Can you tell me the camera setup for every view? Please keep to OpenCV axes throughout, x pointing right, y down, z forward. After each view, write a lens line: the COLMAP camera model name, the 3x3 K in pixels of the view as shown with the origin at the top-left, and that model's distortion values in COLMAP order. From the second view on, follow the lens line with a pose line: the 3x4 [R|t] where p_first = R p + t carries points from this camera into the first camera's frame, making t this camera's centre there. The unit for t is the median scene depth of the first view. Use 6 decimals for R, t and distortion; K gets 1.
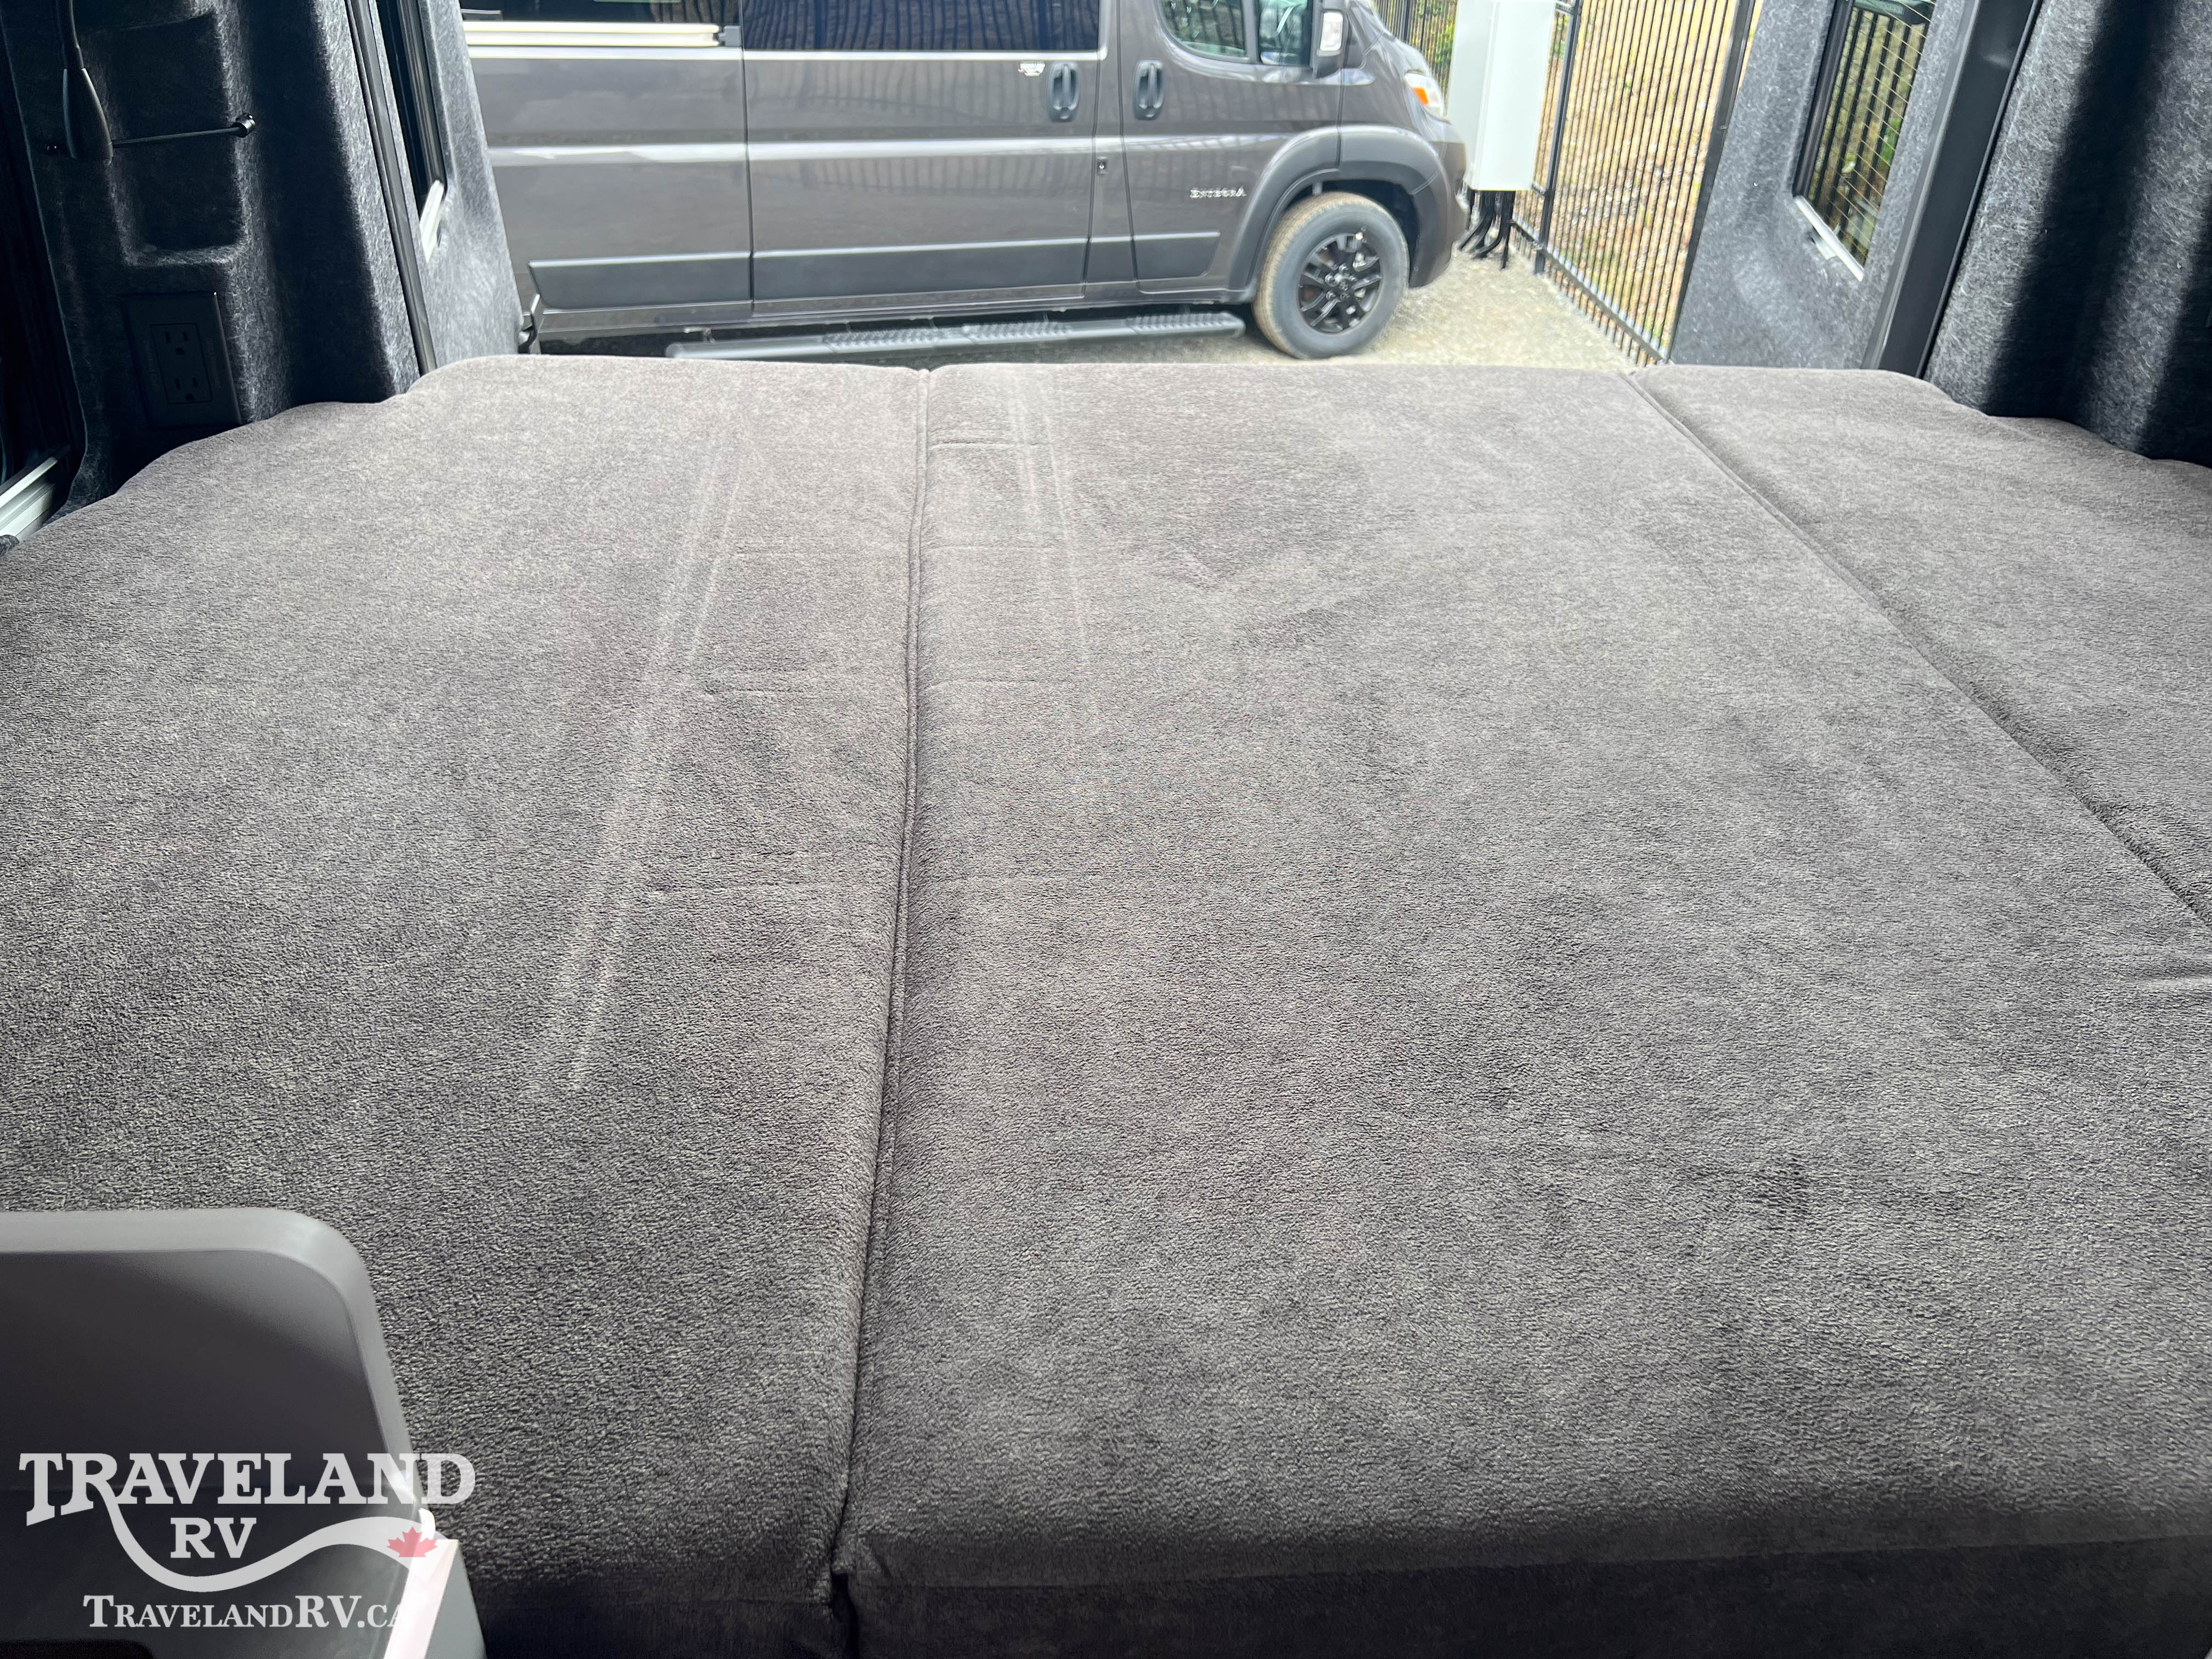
lens RADIAL K [[1665.7, 0, 1088.1], [0, 1665.7, 815.6], [0, 0, 1]] dist [0.045779, -0.058414]
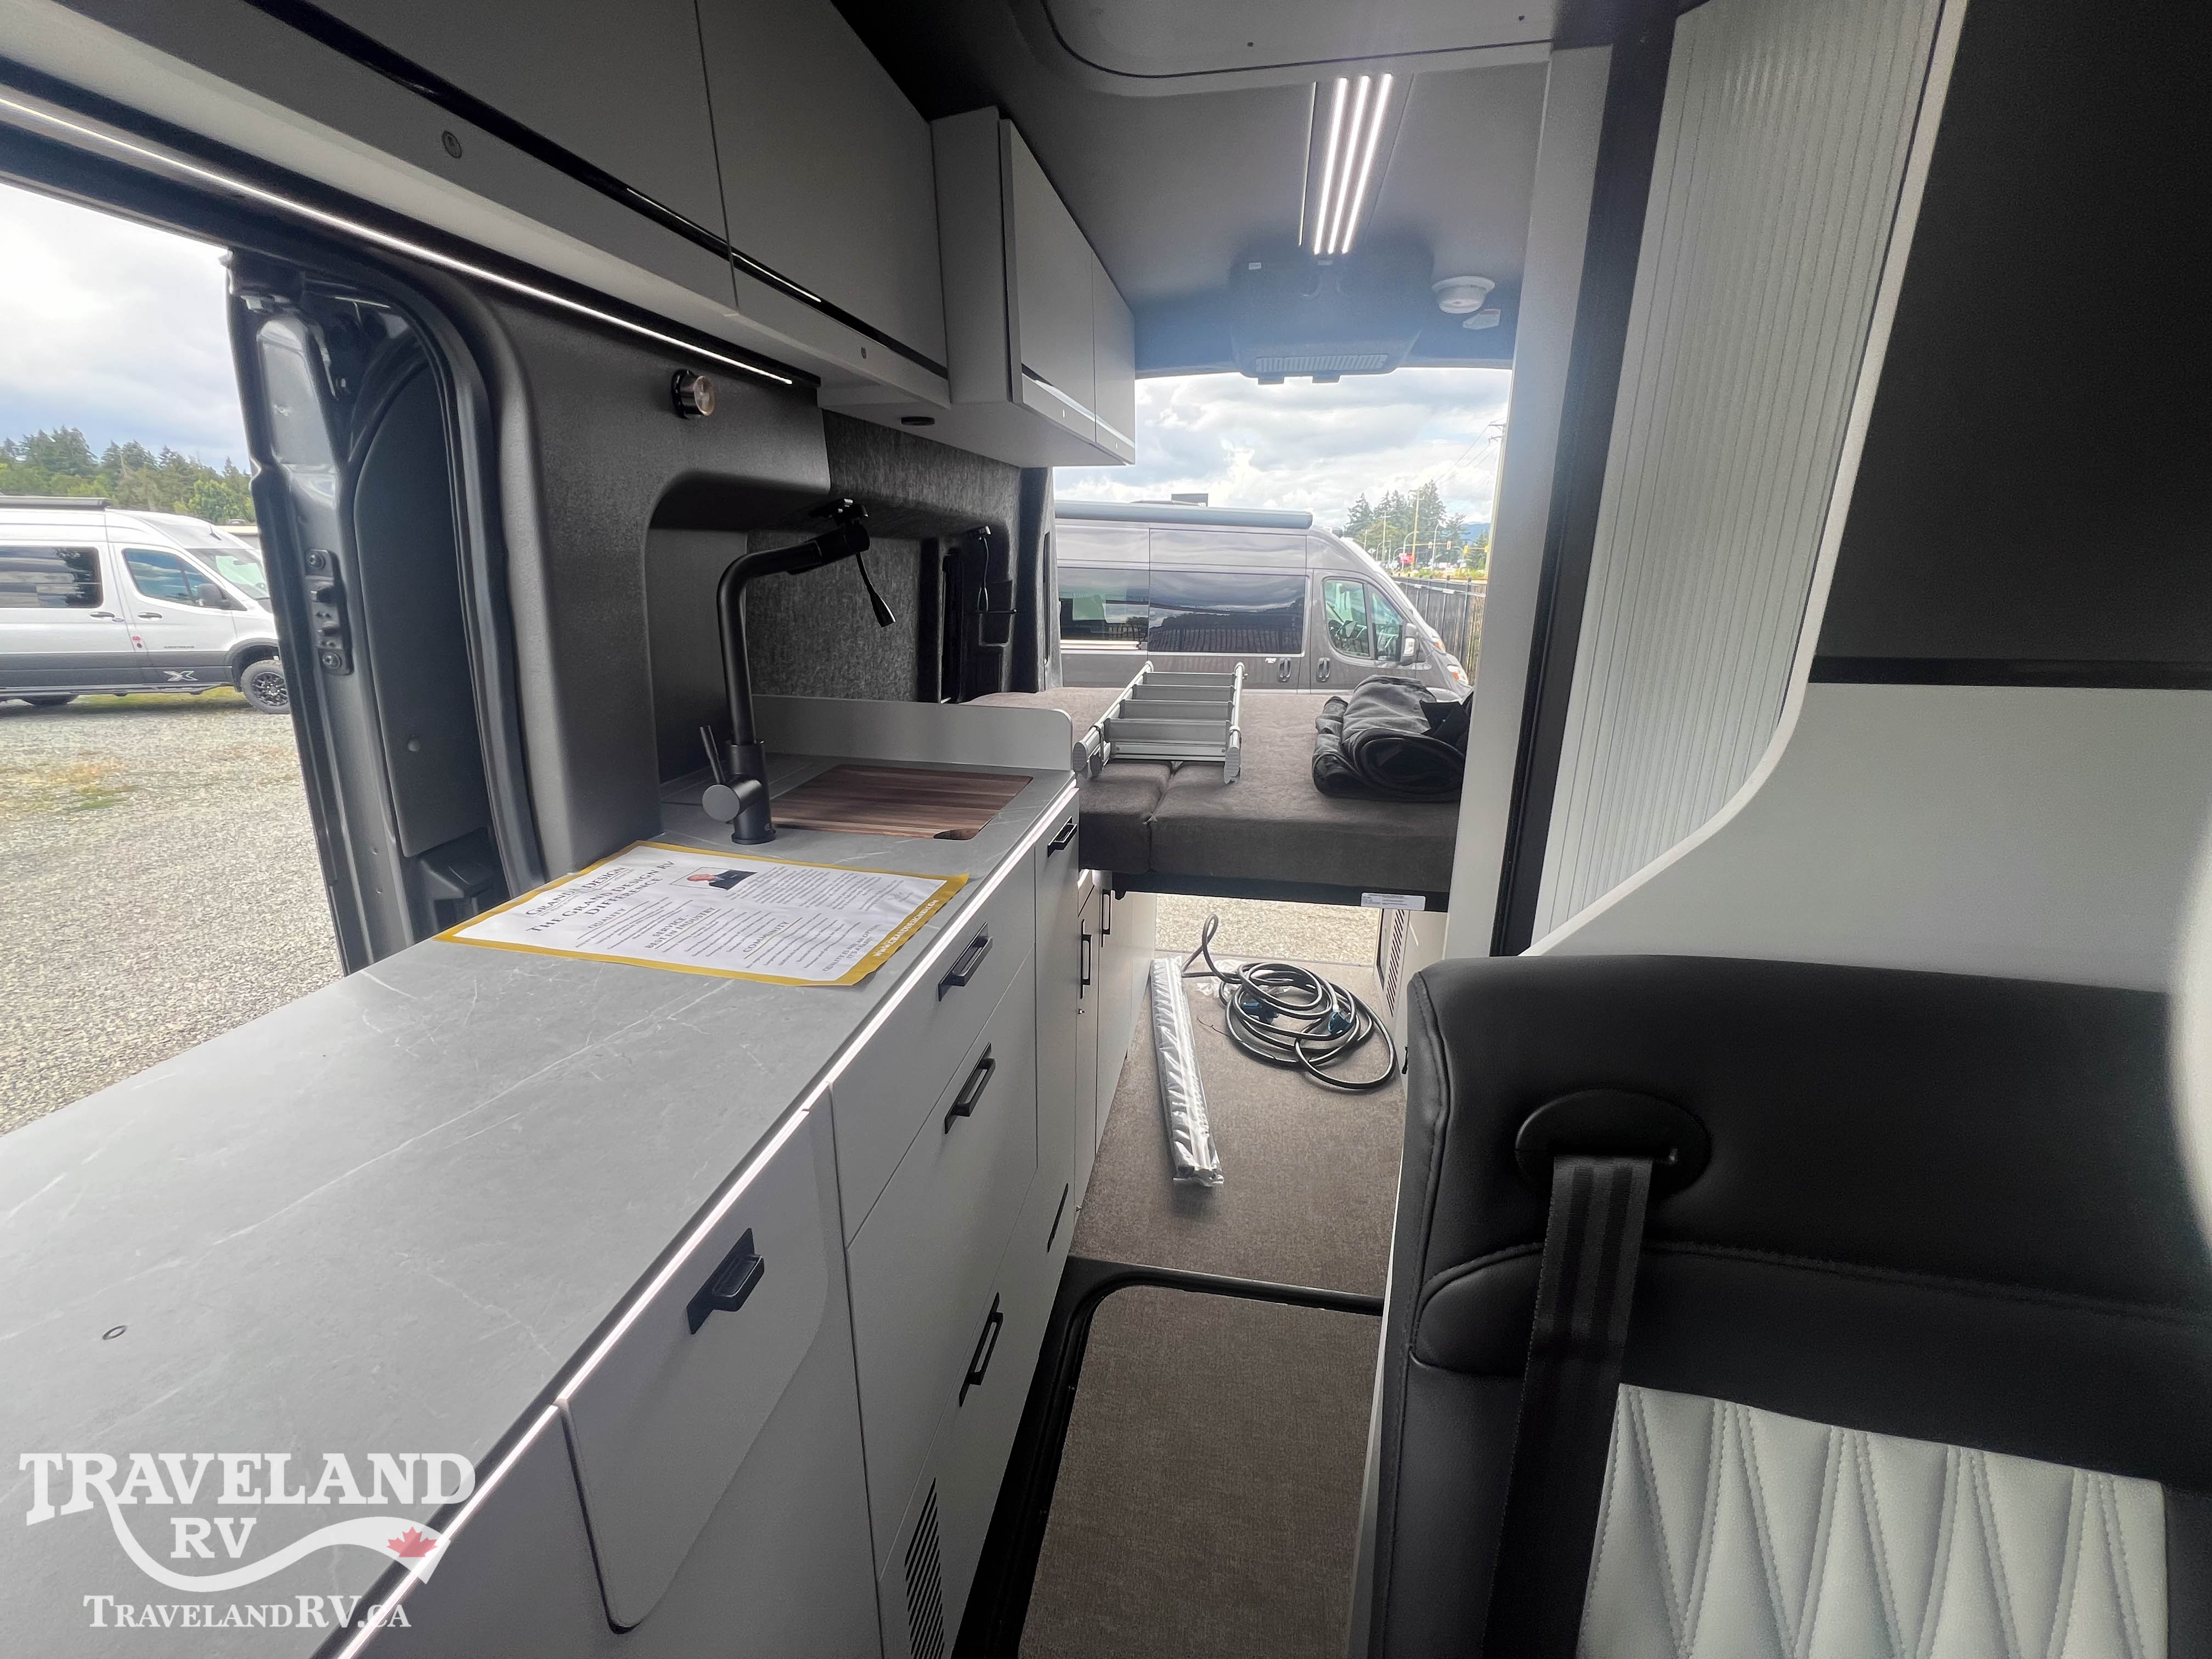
lens RADIAL K [[883.0, 0, 1104.9], [0, 883.0, 837.1], [0, 0, 1]] dist [0.001946, 0.000137]
pose [[0.973775, 0.045144, -0.222989, 0.106820], [-0.099492, 0.965929, -0.238921, 0.403456], [0.204606, 0.254841, 0.945089, -0.512605]]
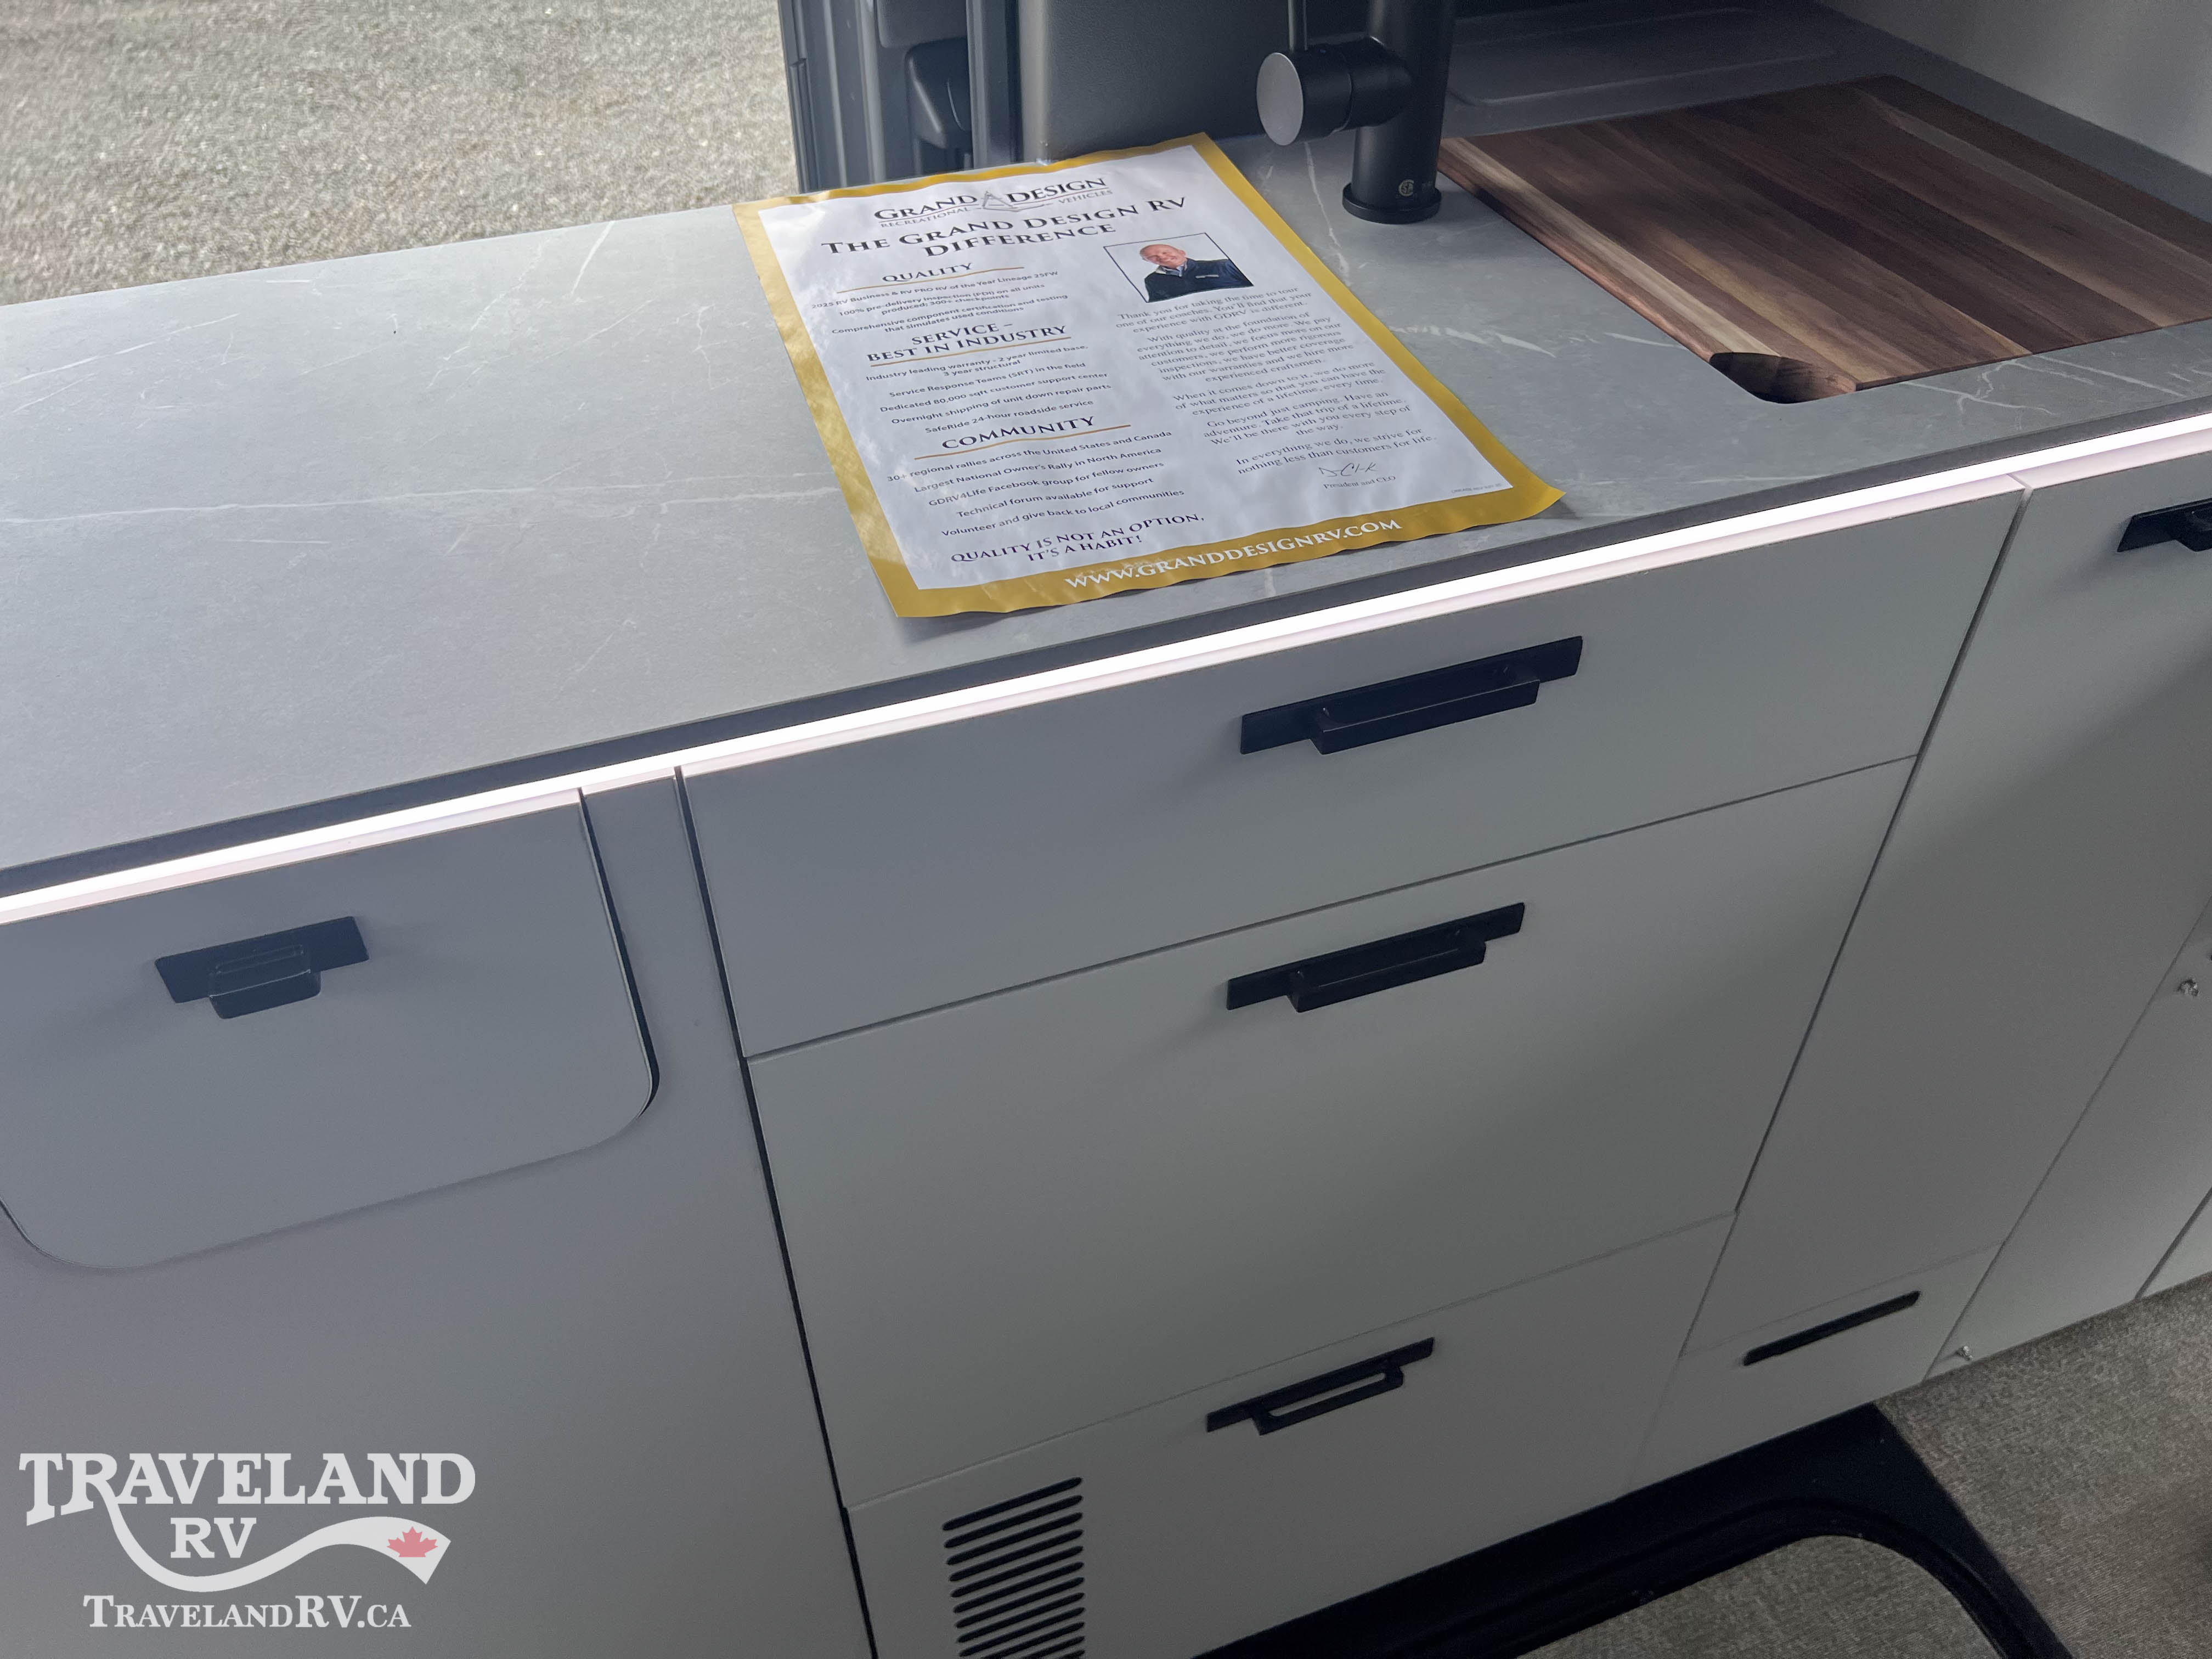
lens RADIAL K [[1665.7, 0, 1096.6], [0, 1665.7, 794.0], [0, 0, 1]] dist [0.045779, -0.058414]
pose [[0.283204, 0.594053, -0.752925, 0.202819], [-0.493492, 0.763423, 0.416715, 0.234054], [0.822351, 0.253547, 0.509365, -0.239721]]
